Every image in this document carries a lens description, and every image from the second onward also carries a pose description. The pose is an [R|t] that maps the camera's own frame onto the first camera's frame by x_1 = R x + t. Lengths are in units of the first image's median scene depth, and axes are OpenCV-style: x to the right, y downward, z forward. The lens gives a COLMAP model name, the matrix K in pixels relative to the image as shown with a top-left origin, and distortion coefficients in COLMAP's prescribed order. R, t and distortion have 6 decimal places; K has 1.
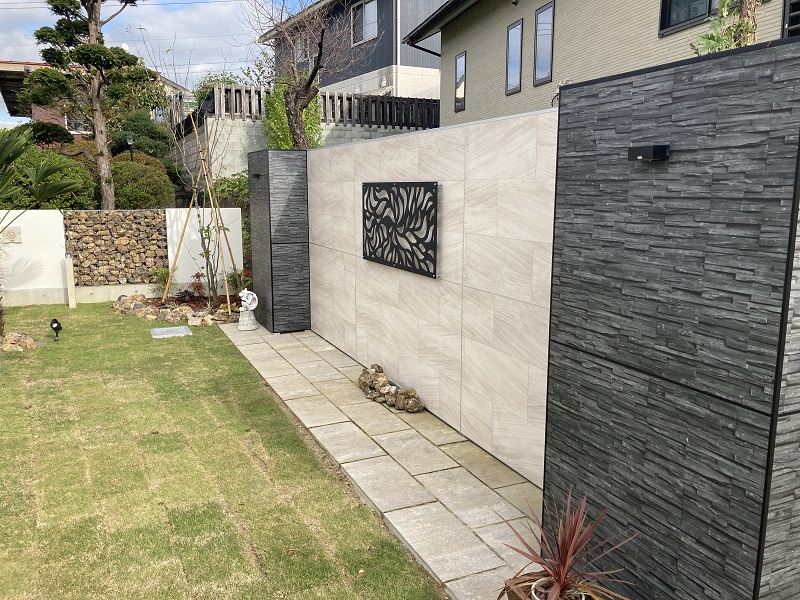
lens RADIAL K [[656.3, 0, 429.1], [0, 656.3, 304.4], [0, 0, 1]] dist [-0.001925, -0.001030]
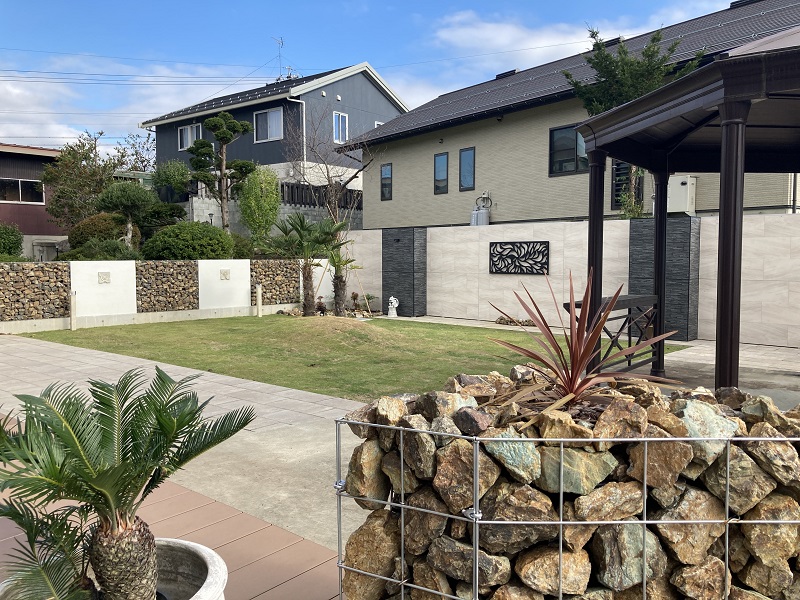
lens RADIAL K [[656.3, 0, 429.1], [0, 656.3, 304.4], [0, 0, 1]] dist [-0.001925, -0.001030]
pose [[0.909427, -0.038352, 0.414092, -1.432409], [0.079483, 0.993412, -0.082552, 0.245375], [-0.408198, 0.107989, 0.906484, -1.176750]]
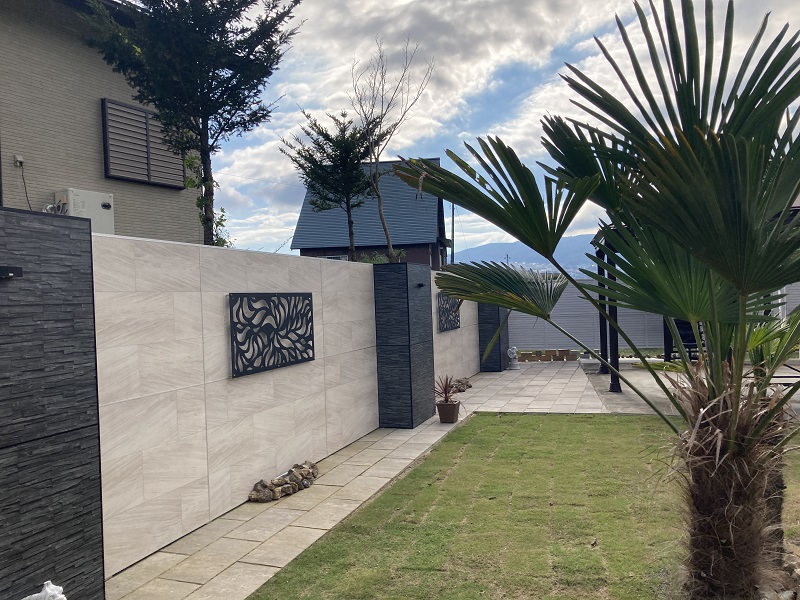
lens RADIAL K [[615.2, 0, 400.0], [0, 615.2, 300.0], [0, 0, 1]] dist [0.006463, 0.000369]
pose [[-0.696385, 0.021263, 0.717354, -0.938383], [0.159384, 0.979181, 0.125701, -0.265051], [-0.699747, 0.201871, -0.685276, 1.533801]]
